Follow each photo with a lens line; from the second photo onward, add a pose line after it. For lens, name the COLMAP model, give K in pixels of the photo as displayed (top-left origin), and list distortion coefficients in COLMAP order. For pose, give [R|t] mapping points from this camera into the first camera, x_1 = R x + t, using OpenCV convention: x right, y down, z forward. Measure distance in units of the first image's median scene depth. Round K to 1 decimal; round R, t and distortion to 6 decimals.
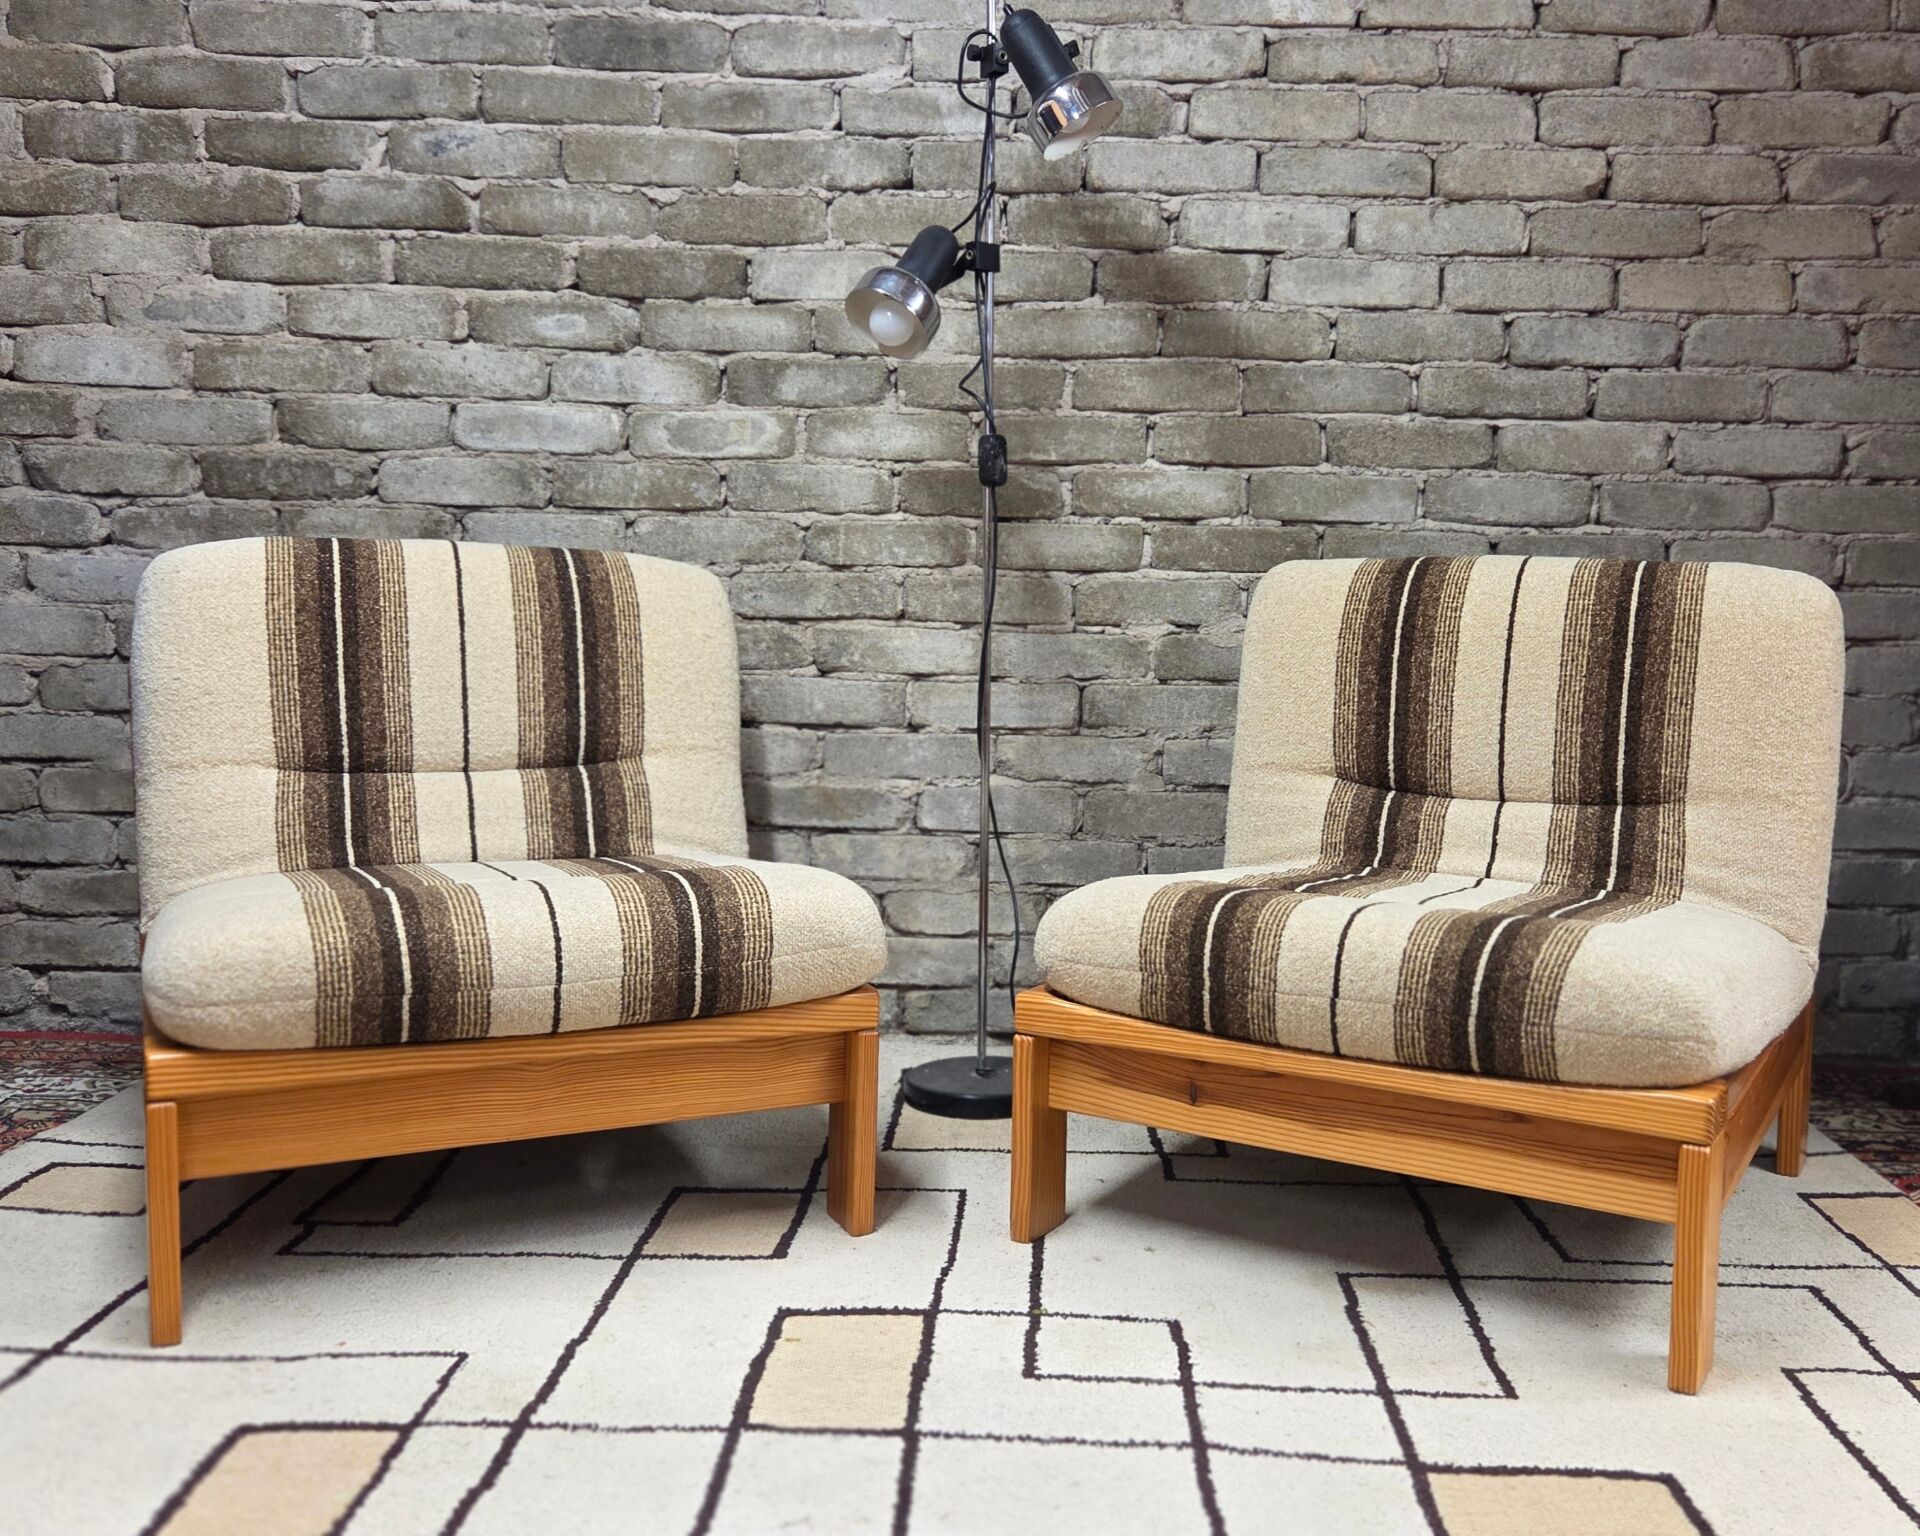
lens RADIAL K [[1797.5, 0, 1028.0], [0, 1797.5, 763.2], [0, 0, 1]] dist [0.040401, 0.000000]
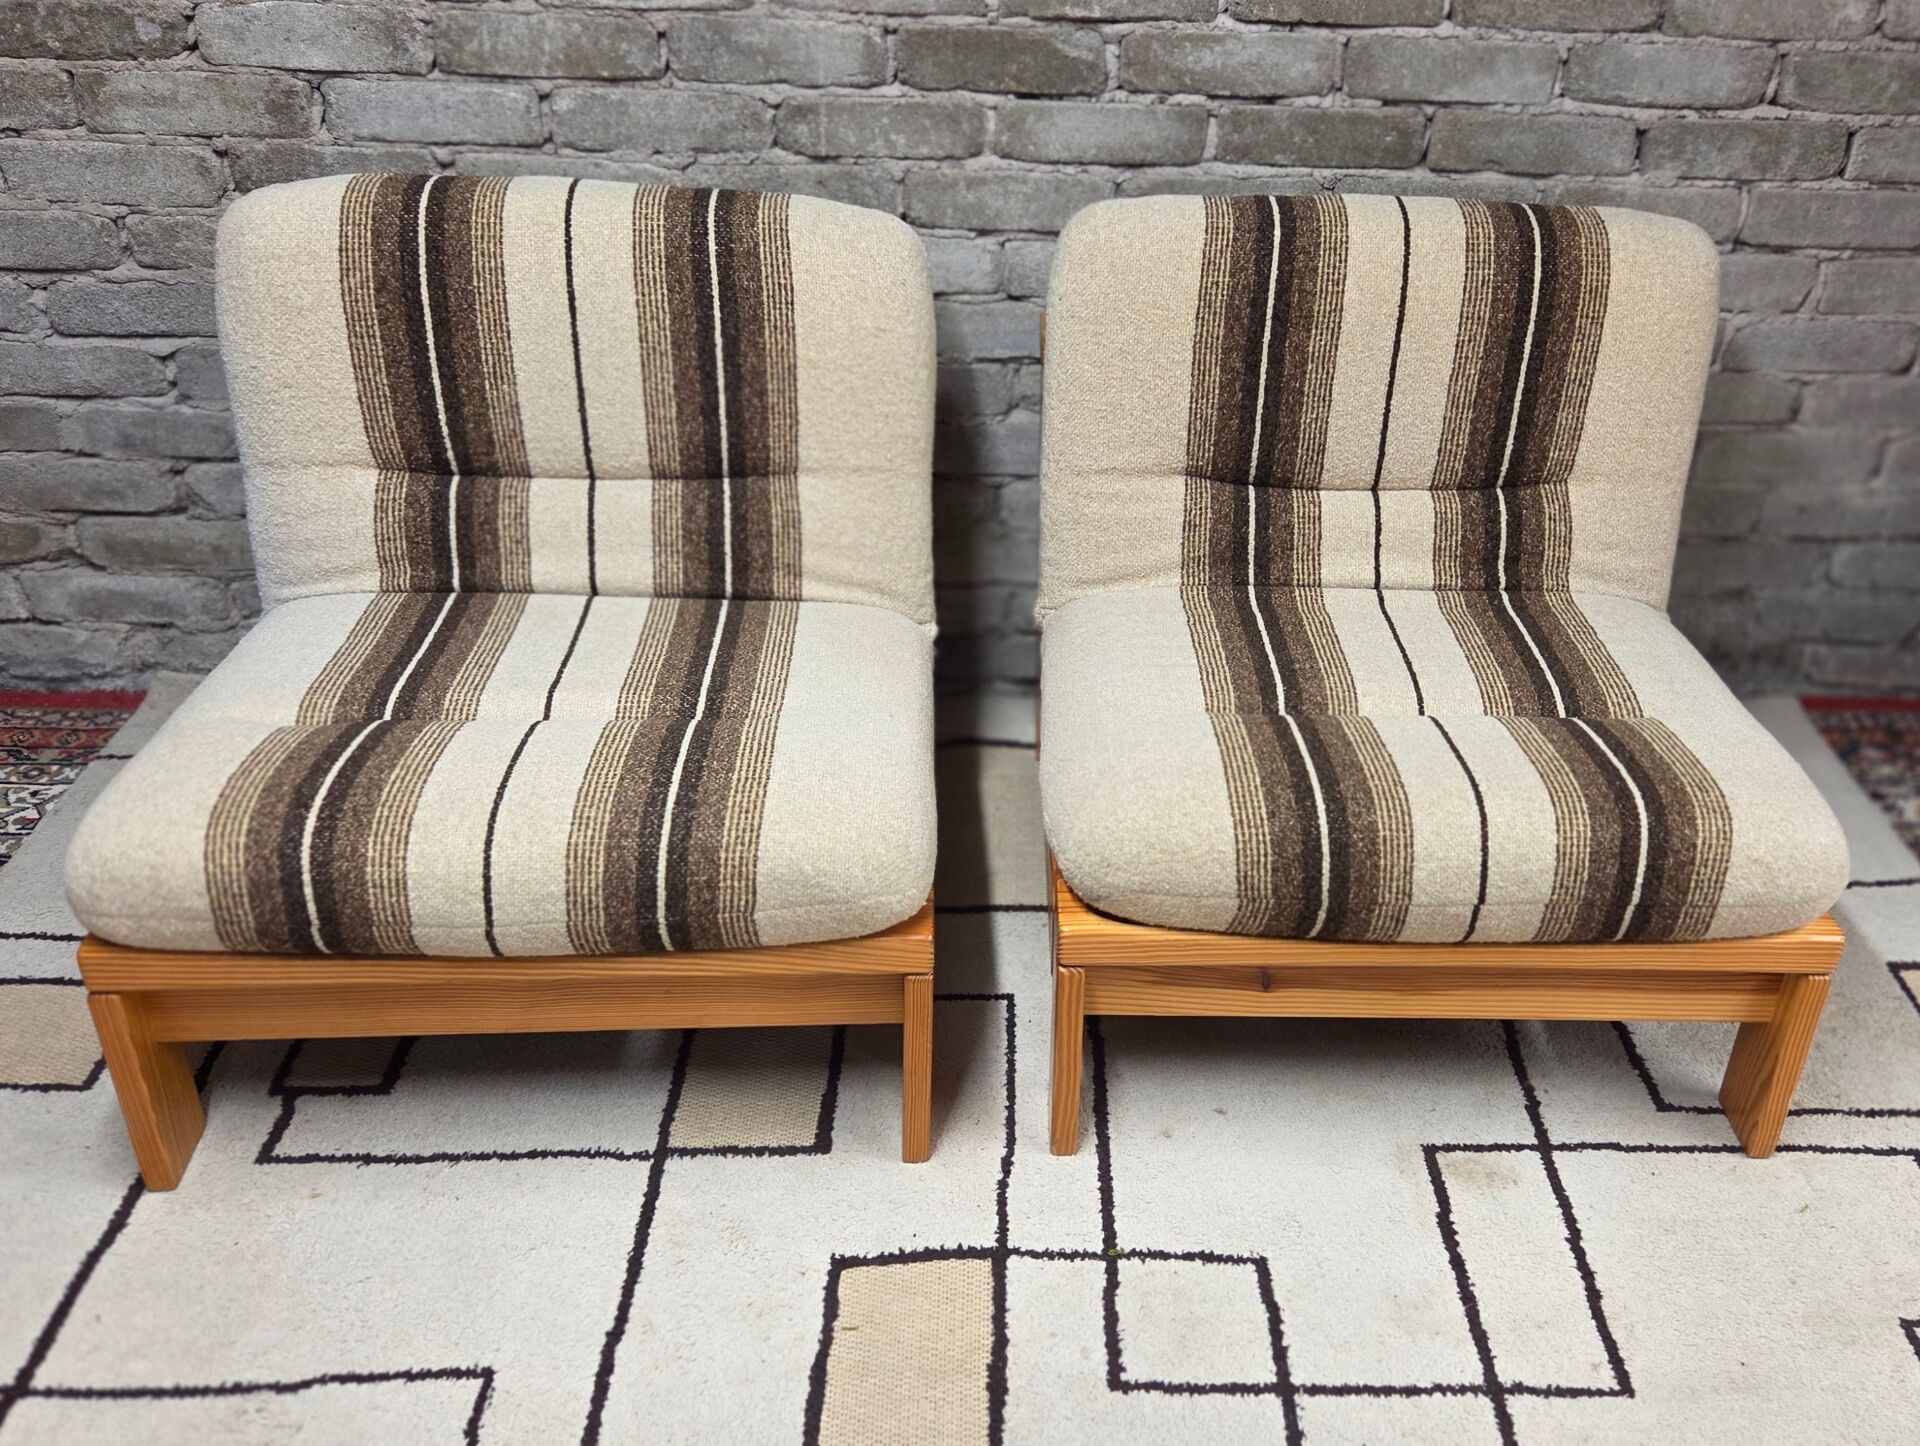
lens RADIAL K [[1710.2, 0, 1066.6], [0, 1710.2, 698.3], [0, 0, 1]] dist [0.060796, -0.051812]
pose [[0.998407, -0.010675, 0.055398, -0.042714], [-0.013604, 0.907408, 0.420030, -0.214769], [-0.054753, -0.420114, 0.905818, 0.215186]]
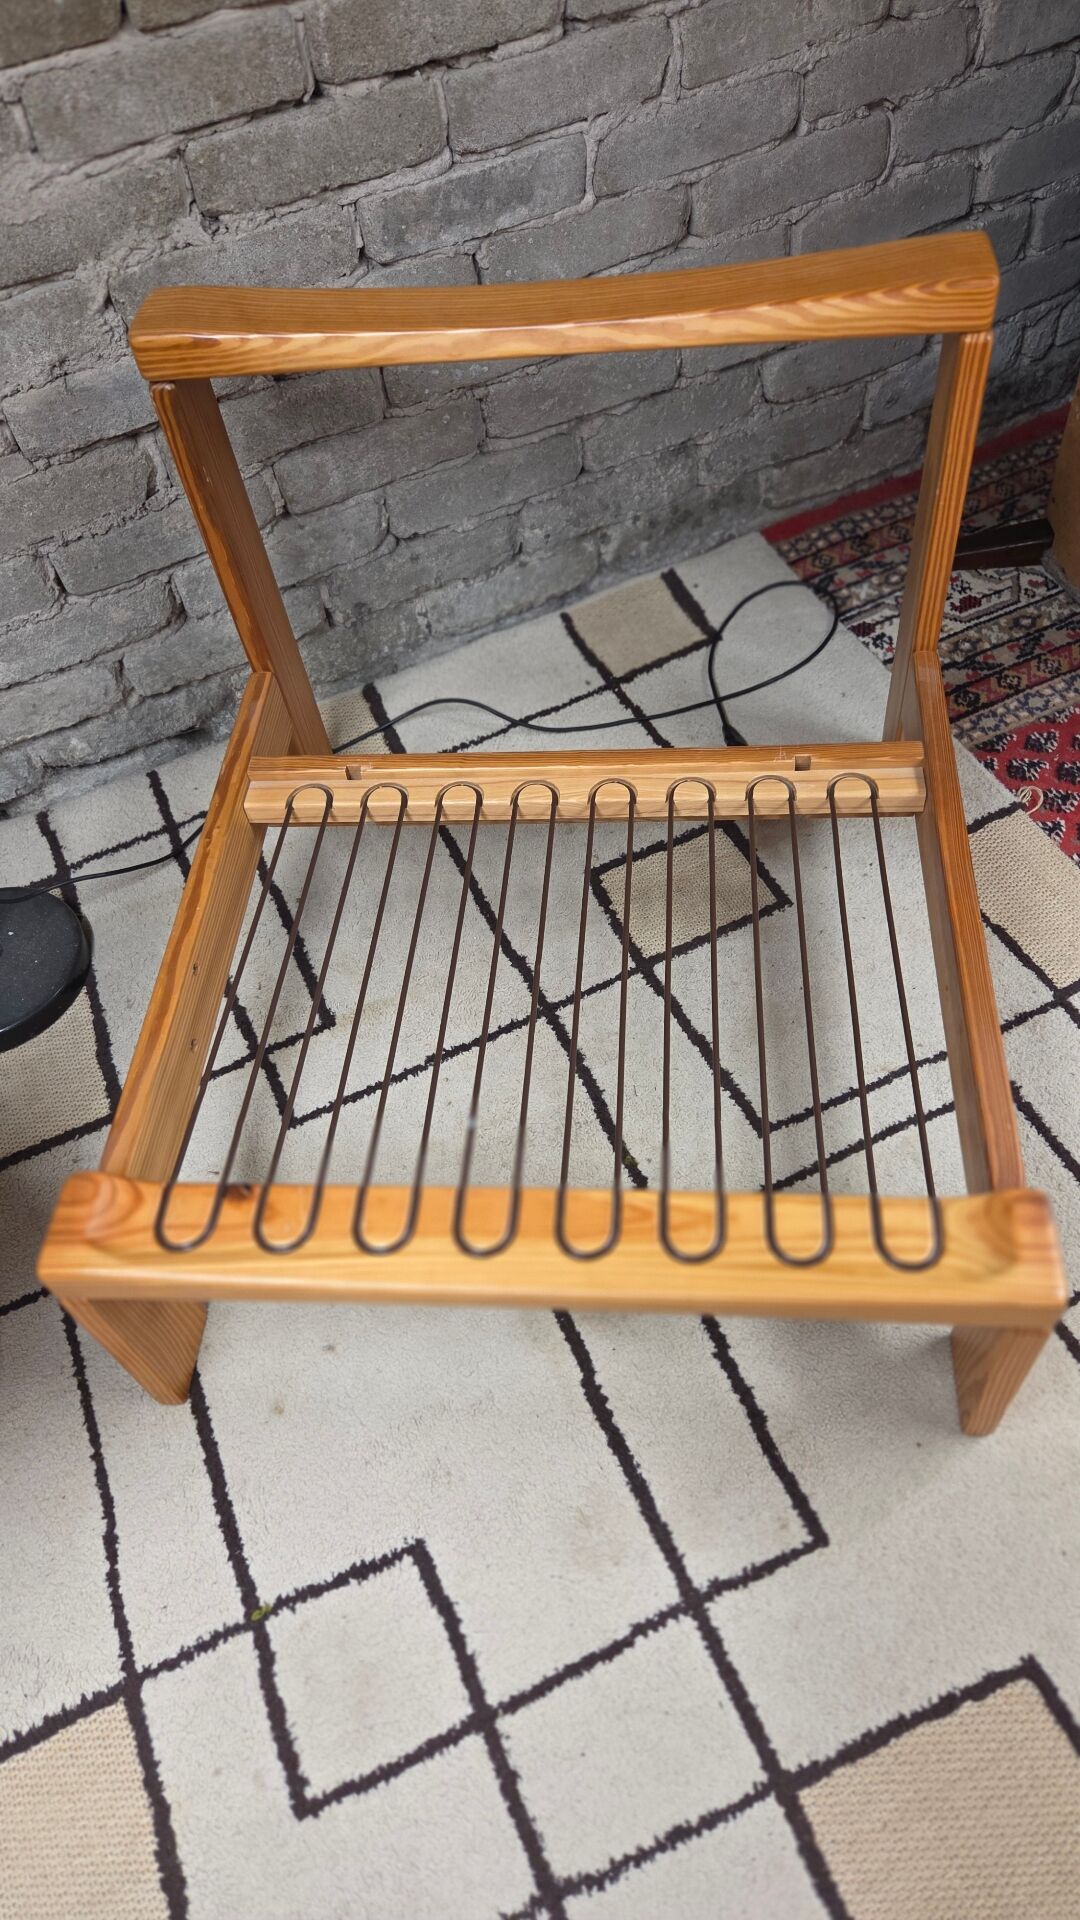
lens RADIAL K [[1284.3, 0, 542.2], [0, 1284.3, 945.3], [0, 0, 1]] dist [0.032115, -0.020138]
pose [[0.897931, -0.403862, 0.174975, 0.092684], [0.153922, 0.660581, 0.734807, -0.198779], [-0.412346, -0.632873, 0.655319, 0.504668]]
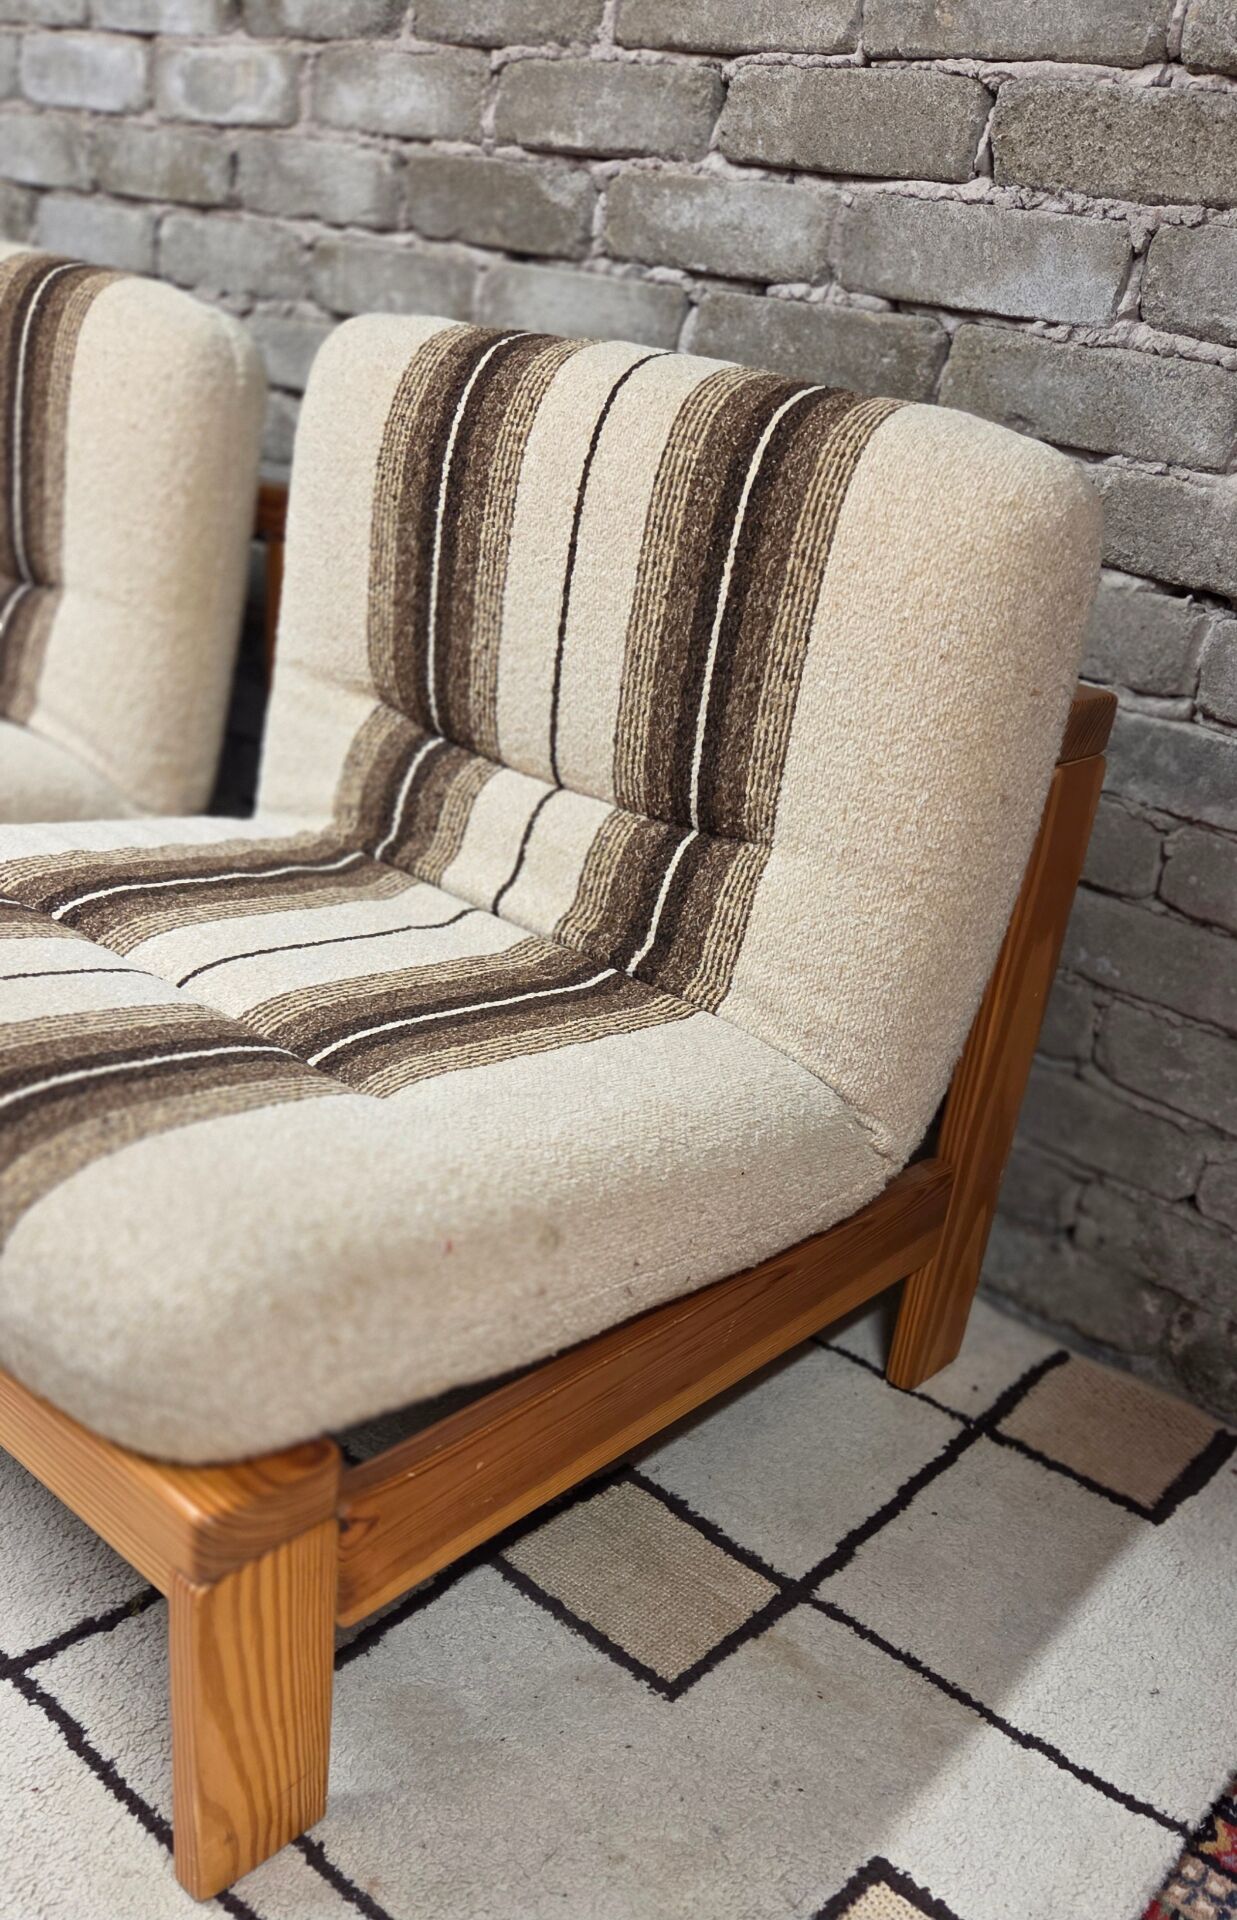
lens RADIAL K [[1527.1, 0, 689.8], [0, 1527.1, 1167.8], [0, 0, 1]] dist [0.065518, -0.063921]
pose [[0.772661, 0.376853, -0.510859, 0.434676], [-0.176054, 0.900372, 0.397914, -0.075712], [0.609918, -0.217514, 0.762029, 0.560544]]
